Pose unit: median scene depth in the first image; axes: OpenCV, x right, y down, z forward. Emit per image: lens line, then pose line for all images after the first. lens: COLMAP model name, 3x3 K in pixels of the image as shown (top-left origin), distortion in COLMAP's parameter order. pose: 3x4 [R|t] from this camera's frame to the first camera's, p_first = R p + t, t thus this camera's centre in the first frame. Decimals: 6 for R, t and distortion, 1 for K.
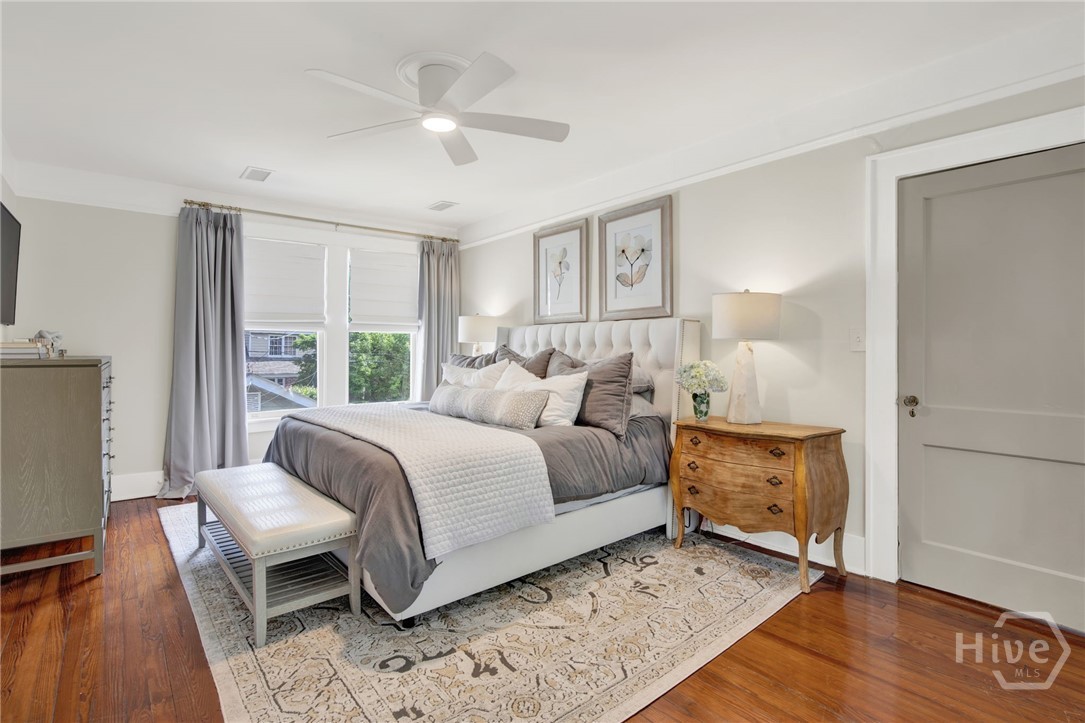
lens RADIAL K [[520.8, 0, 548.4], [0, 520.8, 351.0], [0, 0, 1]] dist [-0.013624, -0.000724]
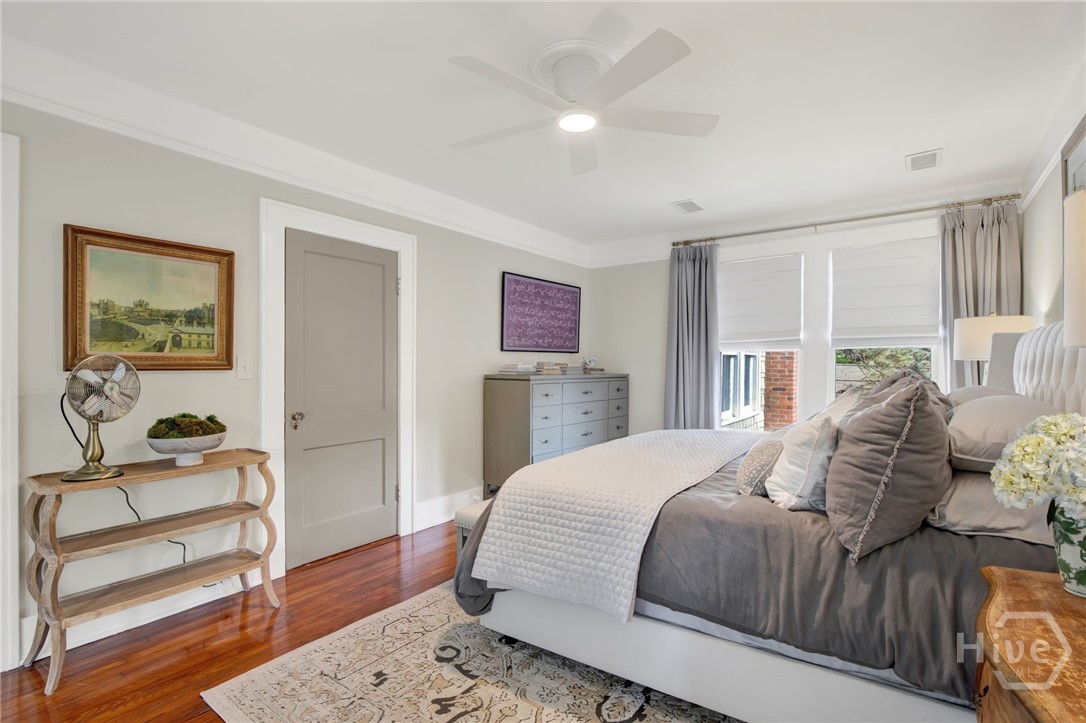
lens RADIAL K [[521.3, 0, 548.2], [0, 521.3, 368.4], [0, 0, 1]] dist [-0.013624, -0.000724]
pose [[0.251859, 0.005825, -0.967746, 0.682815], [-0.003453, 0.999981, 0.005120, -0.016826], [0.967758, 0.002052, 0.251874, 0.745995]]
